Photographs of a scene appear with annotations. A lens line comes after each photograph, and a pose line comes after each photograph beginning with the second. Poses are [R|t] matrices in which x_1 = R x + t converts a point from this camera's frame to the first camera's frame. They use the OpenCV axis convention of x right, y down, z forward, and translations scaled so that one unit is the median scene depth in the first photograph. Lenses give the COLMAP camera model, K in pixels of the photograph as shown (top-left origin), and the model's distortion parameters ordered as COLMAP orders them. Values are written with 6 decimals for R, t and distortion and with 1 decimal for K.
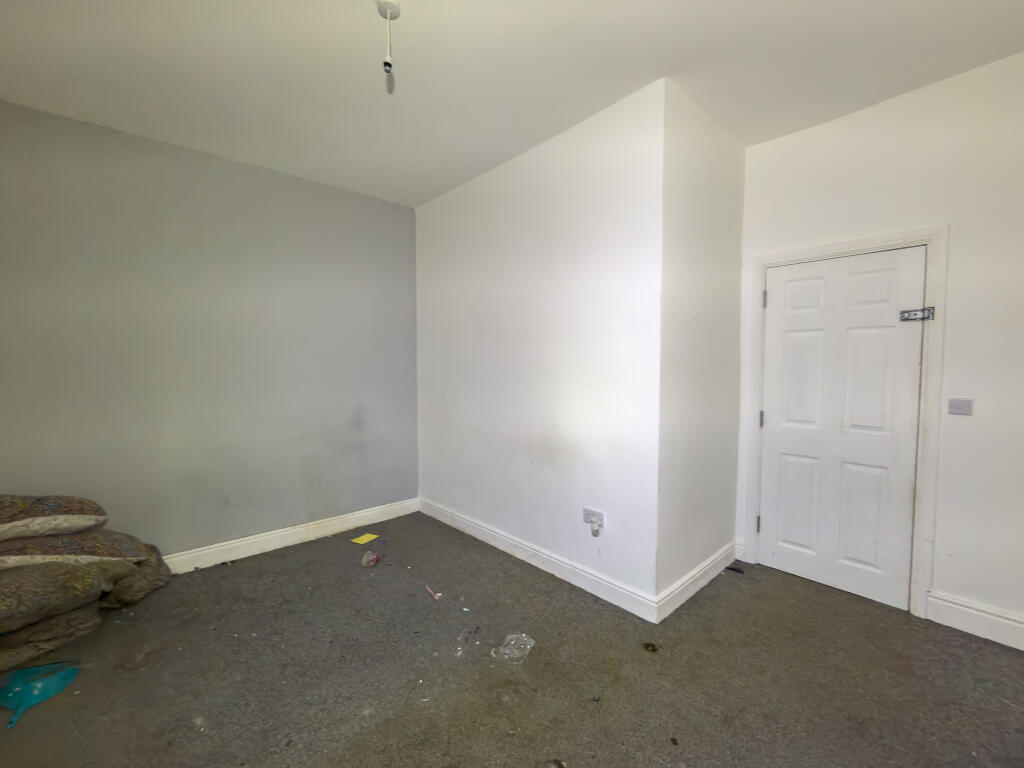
lens RADIAL K [[421.0, 0, 516.4], [0, 421.0, 386.6], [0, 0, 1]] dist [-0.001654, -0.000233]
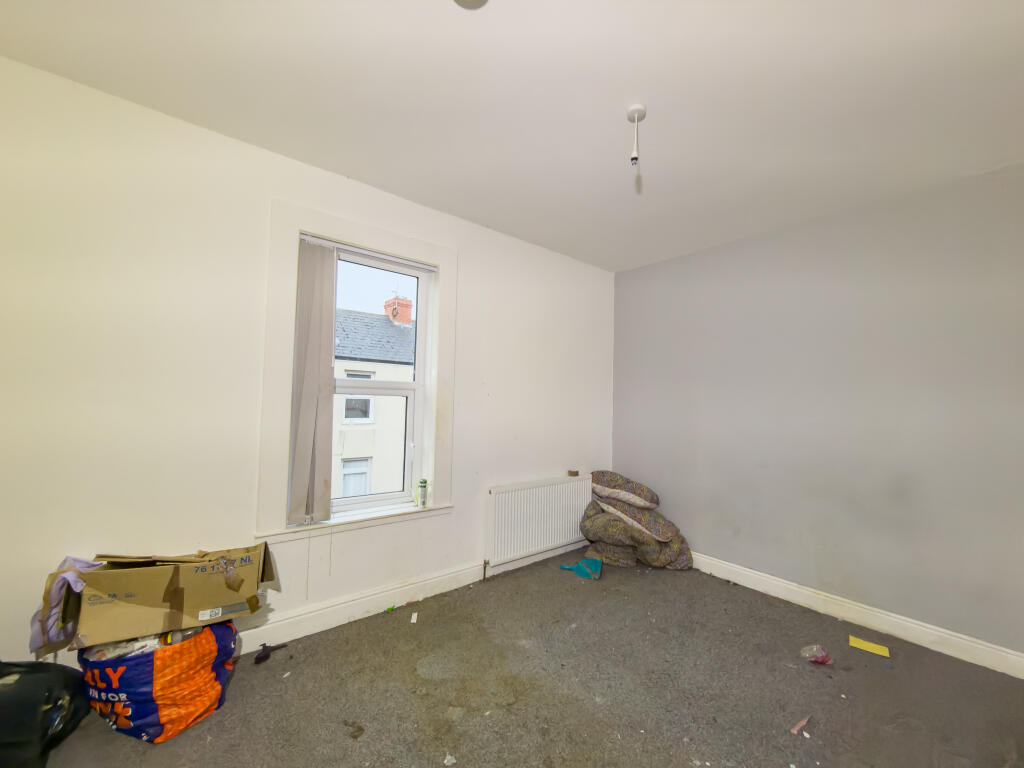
lens RADIAL K [[421.0, 0, 516.4], [0, 421.0, 386.6], [0, 0, 1]] dist [-0.001654, -0.000233]
pose [[-0.052062, -0.034260, -0.998056, 0.520160], [-0.079018, 0.996419, -0.030082, -0.030810], [0.995513, 0.077298, -0.054583, 0.459761]]
